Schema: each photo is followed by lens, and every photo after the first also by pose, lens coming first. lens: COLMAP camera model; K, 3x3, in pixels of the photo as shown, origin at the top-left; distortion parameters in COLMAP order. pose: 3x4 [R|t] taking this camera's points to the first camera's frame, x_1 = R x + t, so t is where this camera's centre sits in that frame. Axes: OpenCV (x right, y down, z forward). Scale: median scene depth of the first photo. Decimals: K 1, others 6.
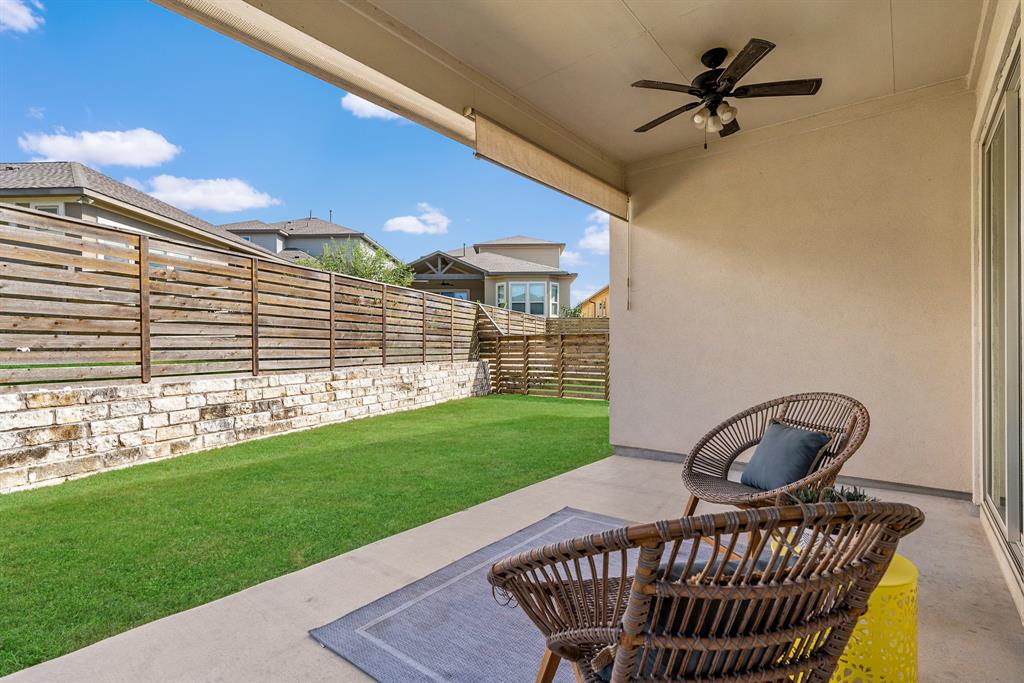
lens RADIAL K [[485.9, 0, 512.0], [0, 485.9, 341.5], [0, 0, 1]] dist [-0.002747, -0.000851]
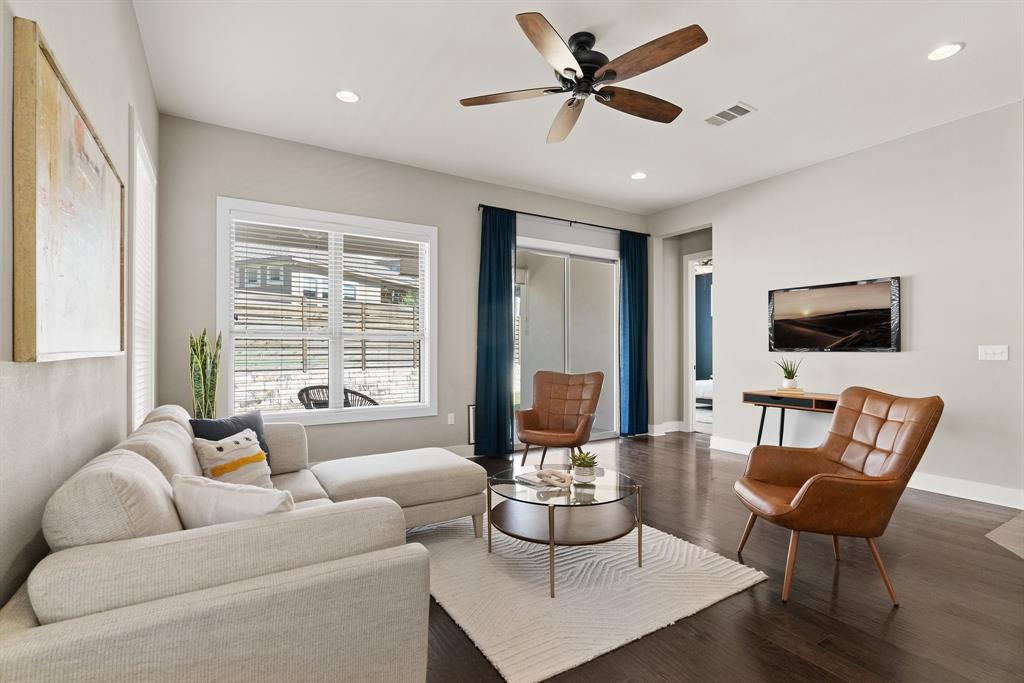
lens RADIAL K [[485.9, 0, 512.0], [0, 485.9, 341.5], [0, 0, 1]] dist [-0.002747, -0.000851]
pose [[0.942917, -0.001720, -0.333023, 0.702201], [0.000042, 0.999987, -0.005045, -0.029791], [0.333027, 0.004743, 0.942905, -0.584495]]
